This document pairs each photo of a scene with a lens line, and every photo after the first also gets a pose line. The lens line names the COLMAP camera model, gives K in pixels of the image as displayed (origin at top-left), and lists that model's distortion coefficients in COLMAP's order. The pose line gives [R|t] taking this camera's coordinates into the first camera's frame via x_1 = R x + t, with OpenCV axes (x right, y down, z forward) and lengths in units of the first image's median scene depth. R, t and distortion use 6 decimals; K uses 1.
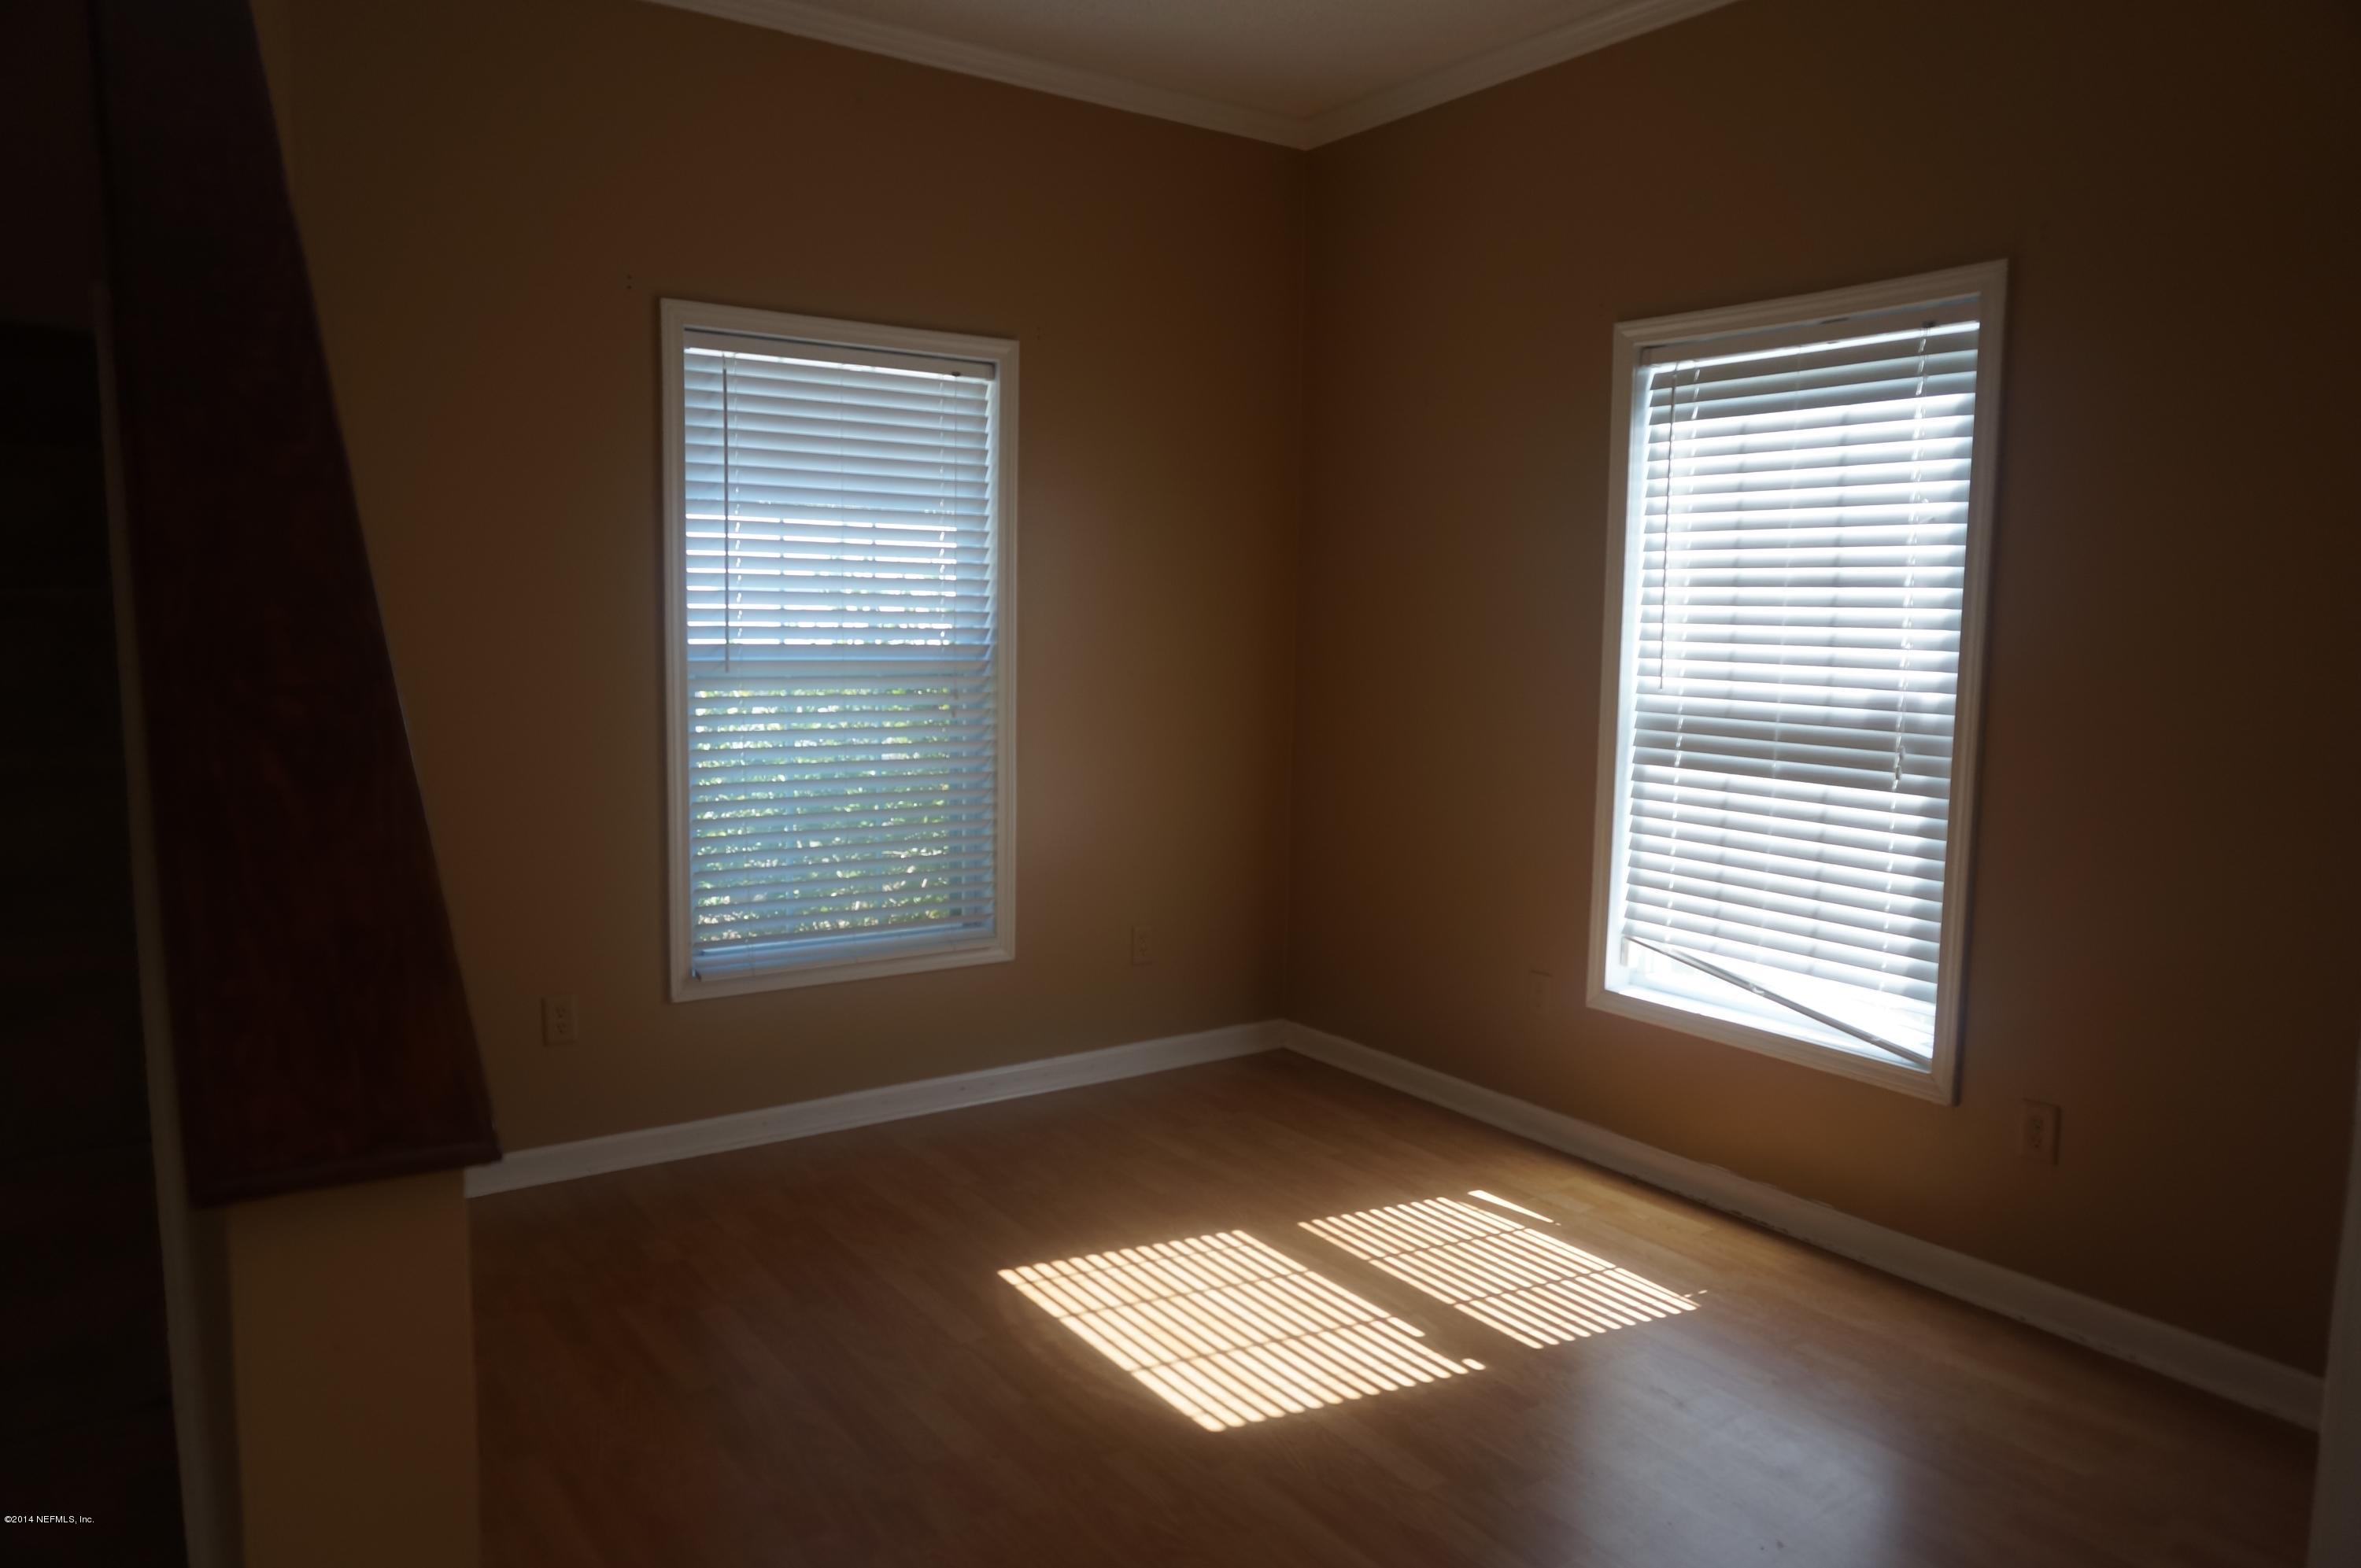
lens RADIAL K [[1578.9, 0, 1176.0], [0, 1578.9, 779.8], [0, 0, 1]] dist [-0.042476, 0.012967]
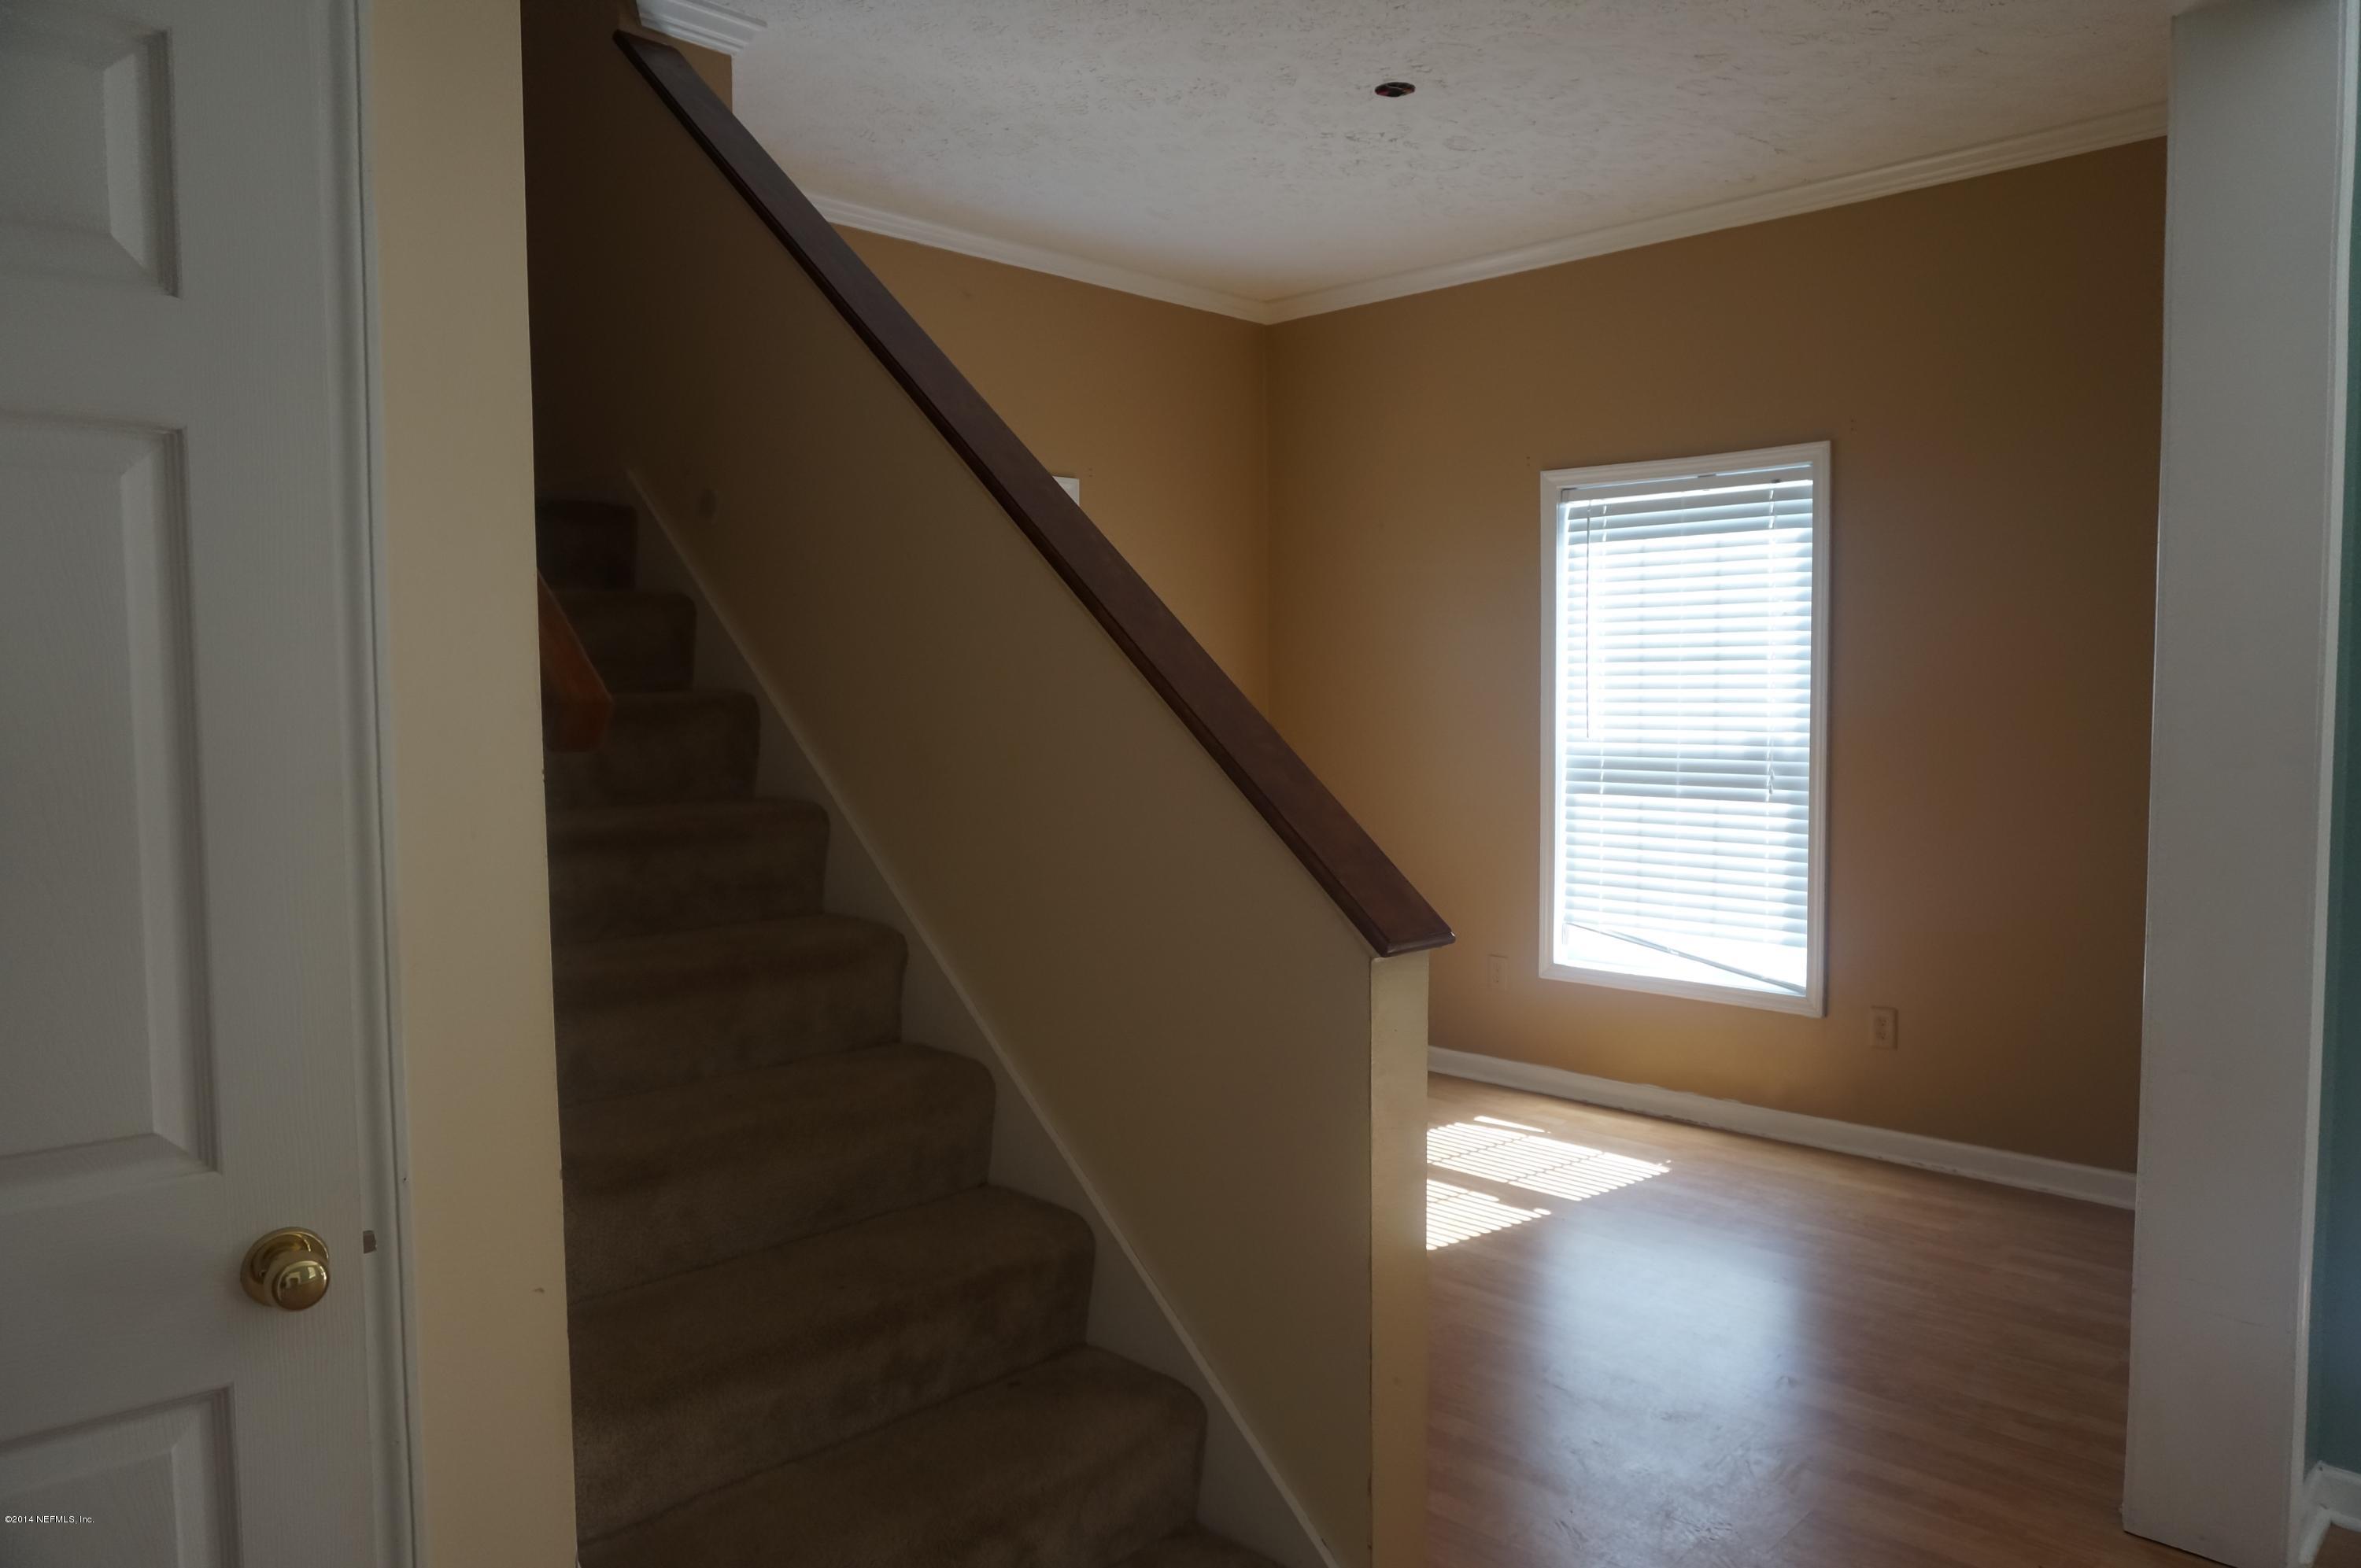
lens RADIAL K [[1578.9, 0, 1166.1], [0, 1578.9, 793.2], [0, 0, 1]] dist [-0.042476, 0.012967]
pose [[0.984739, -0.043135, 0.168607, -0.305241], [0.048559, 0.998423, -0.028183, 0.011767], [-0.167125, 0.035940, 0.985280, -0.303387]]
